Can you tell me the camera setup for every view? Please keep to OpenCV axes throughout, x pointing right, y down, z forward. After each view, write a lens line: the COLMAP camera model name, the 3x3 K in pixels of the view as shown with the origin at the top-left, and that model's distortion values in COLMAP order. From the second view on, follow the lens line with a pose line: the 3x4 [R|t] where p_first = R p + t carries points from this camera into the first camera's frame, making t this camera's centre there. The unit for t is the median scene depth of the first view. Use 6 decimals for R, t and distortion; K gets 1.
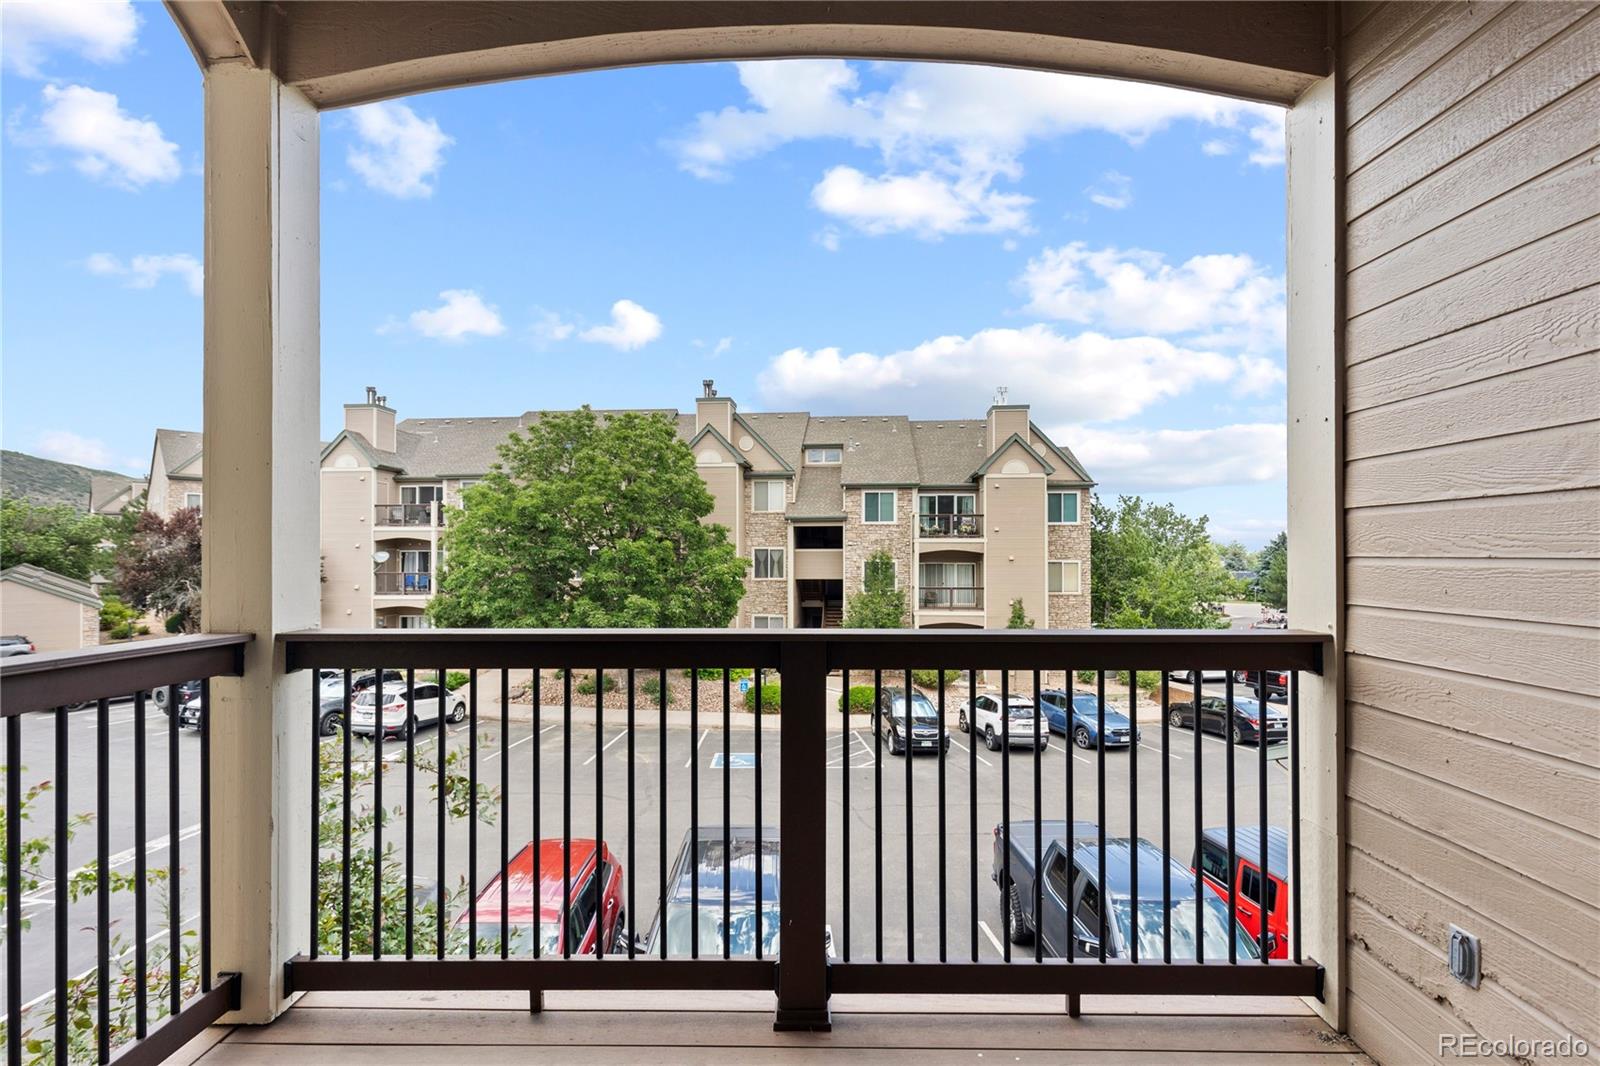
lens RADIAL K [[725.7, 0, 793.6], [0, 725.7, 547.9], [0, 0, 1]] dist [0.003751, -0.001153]
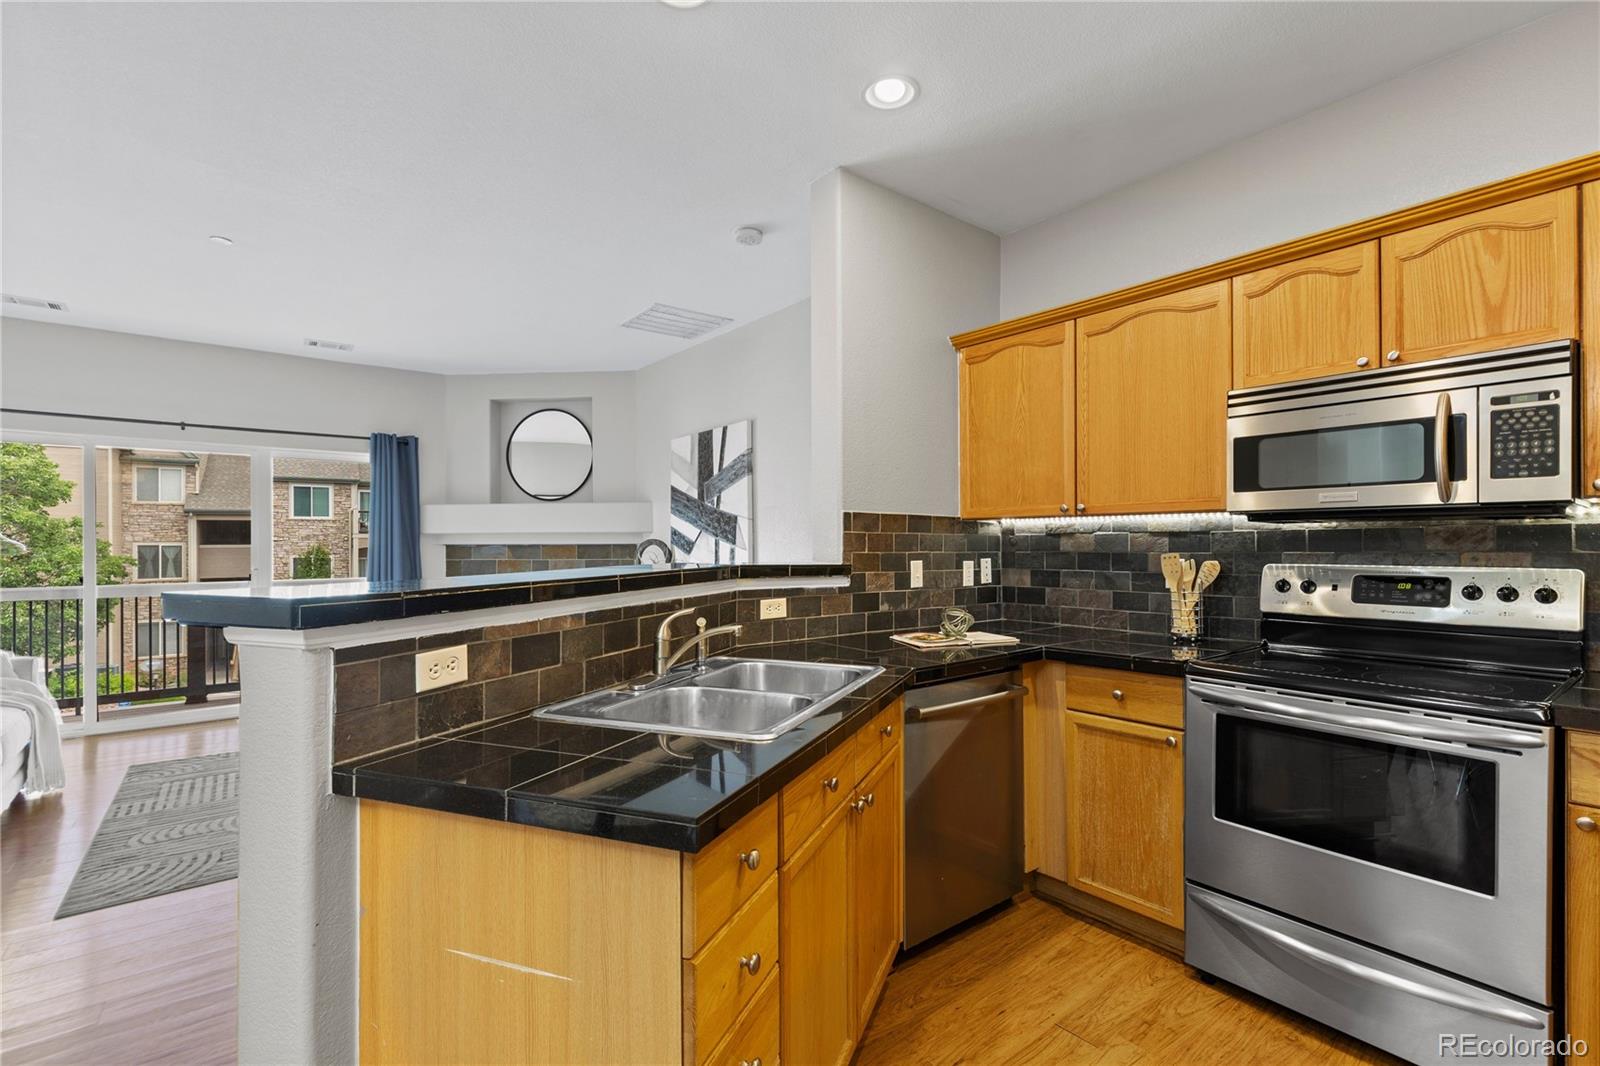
lens RADIAL K [[725.7, 0, 803.0], [0, 725.7, 542.0], [0, 0, 1]] dist [0.003751, -0.001153]
pose [[0.768523, -0.001087, 0.639821, 0.018598], [-0.000050, 0.999998, 0.001759, -0.063162], [-0.639822, -0.001383, 0.768522, -2.908207]]
